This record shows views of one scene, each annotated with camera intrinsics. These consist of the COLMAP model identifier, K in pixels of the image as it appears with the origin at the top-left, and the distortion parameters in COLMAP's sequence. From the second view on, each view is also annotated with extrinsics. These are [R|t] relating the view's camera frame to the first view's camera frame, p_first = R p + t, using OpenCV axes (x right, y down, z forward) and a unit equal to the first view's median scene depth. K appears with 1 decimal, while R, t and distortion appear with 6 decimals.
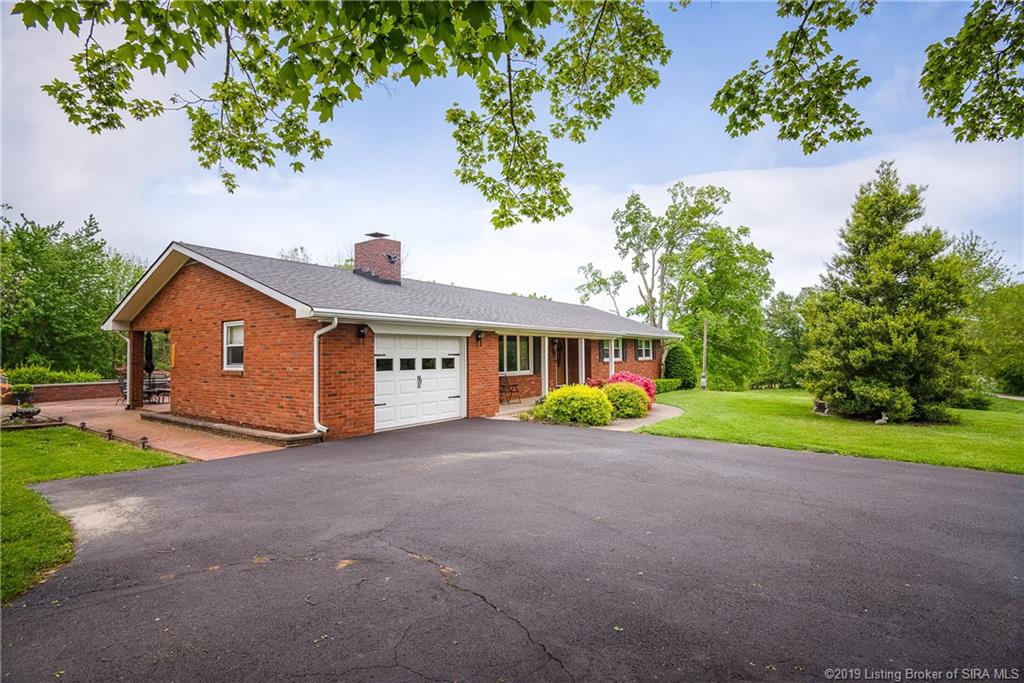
lens RADIAL K [[507.5, 0, 497.0], [0, 507.5, 352.5], [0, 0, 1]] dist [-0.032786, -0.000933]
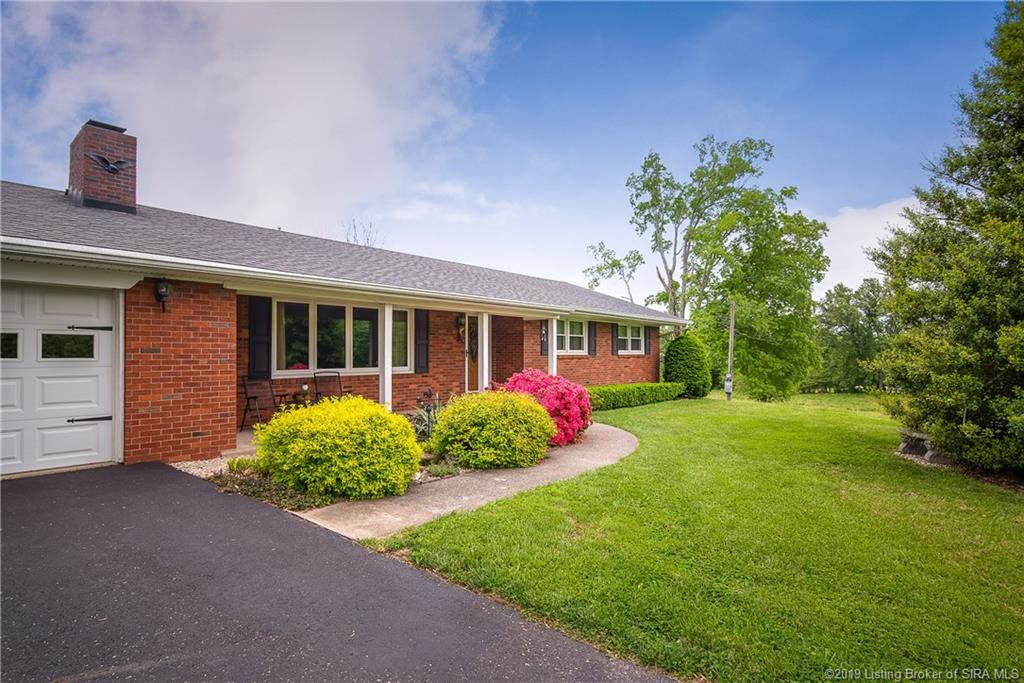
lens RADIAL K [[507.5, 0, 497.0], [0, 507.5, 352.5], [0, 0, 1]] dist [-0.032786, -0.000933]
pose [[0.996413, 0.012022, -0.083760, 0.104510], [-0.011591, 0.999917, 0.005635, 0.006323], [0.083821, -0.004644, 0.996470, 0.183278]]
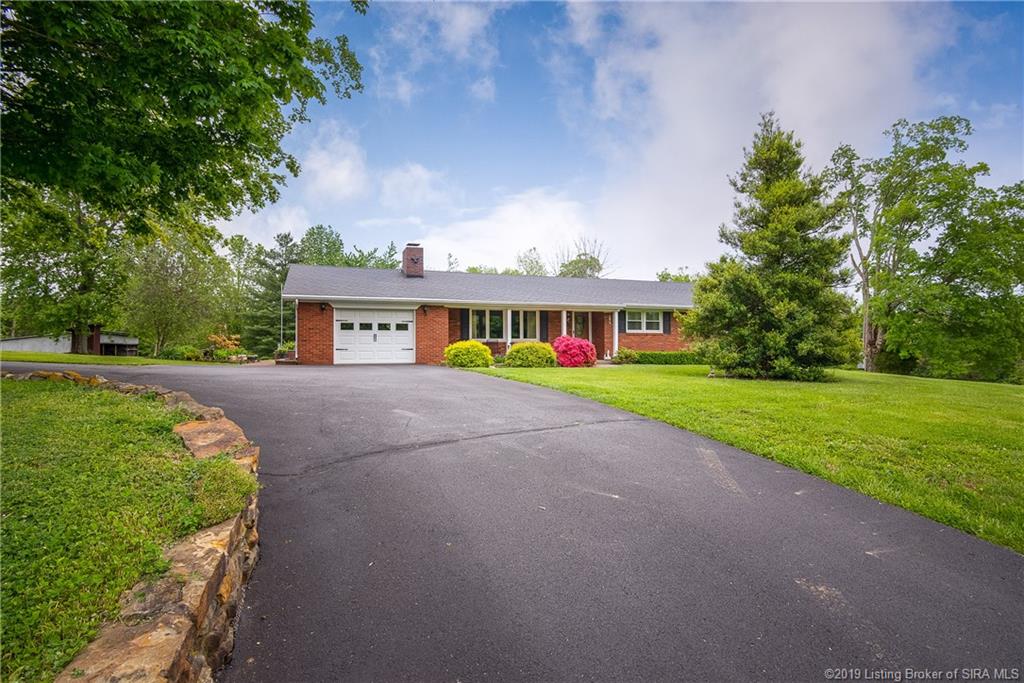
lens RADIAL K [[507.5, 0, 497.0], [0, 507.5, 352.5], [0, 0, 1]] dist [-0.032786, -0.000933]
pose [[0.809057, 0.012575, -0.587596, 0.328544], [-0.002931, 0.999845, 0.017362, 0.022369], [0.587723, -0.012324, 0.808968, -0.024445]]
